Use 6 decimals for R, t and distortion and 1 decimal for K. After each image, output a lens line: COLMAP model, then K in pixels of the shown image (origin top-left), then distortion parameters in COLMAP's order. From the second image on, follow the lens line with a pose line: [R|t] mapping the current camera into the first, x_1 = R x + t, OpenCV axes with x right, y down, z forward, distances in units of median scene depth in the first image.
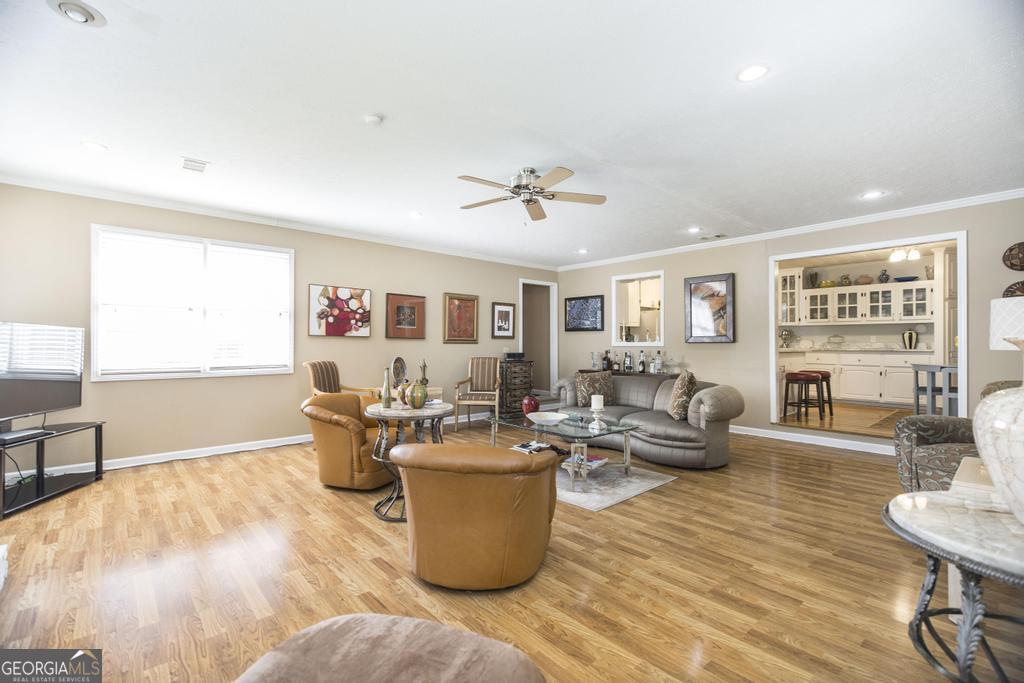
lens RADIAL K [[456.8, 0, 513.4], [0, 456.8, 343.2], [0, 0, 1]] dist [0.011265, 0.000156]
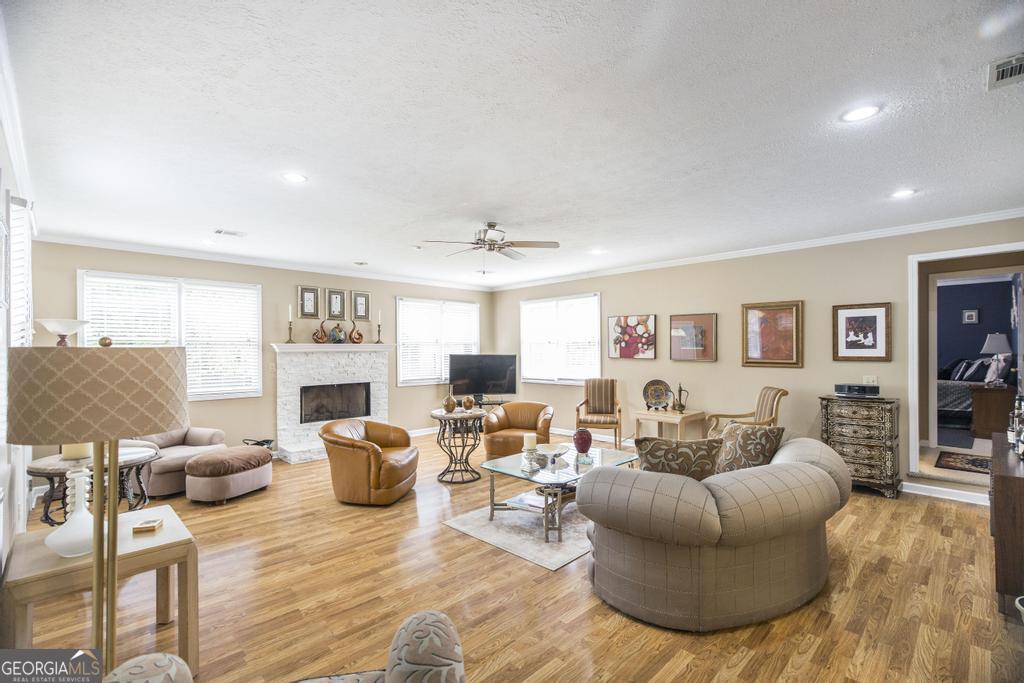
lens RADIAL K [[456.8, 0, 507.1], [0, 456.8, 348.4], [0, 0, 1]] dist [0.011265, 0.000156]
pose [[0.031742, -0.004369, -0.999487, 0.778892], [0.009338, 0.999948, -0.004074, -0.038756], [0.999452, -0.009204, 0.031781, 0.655501]]
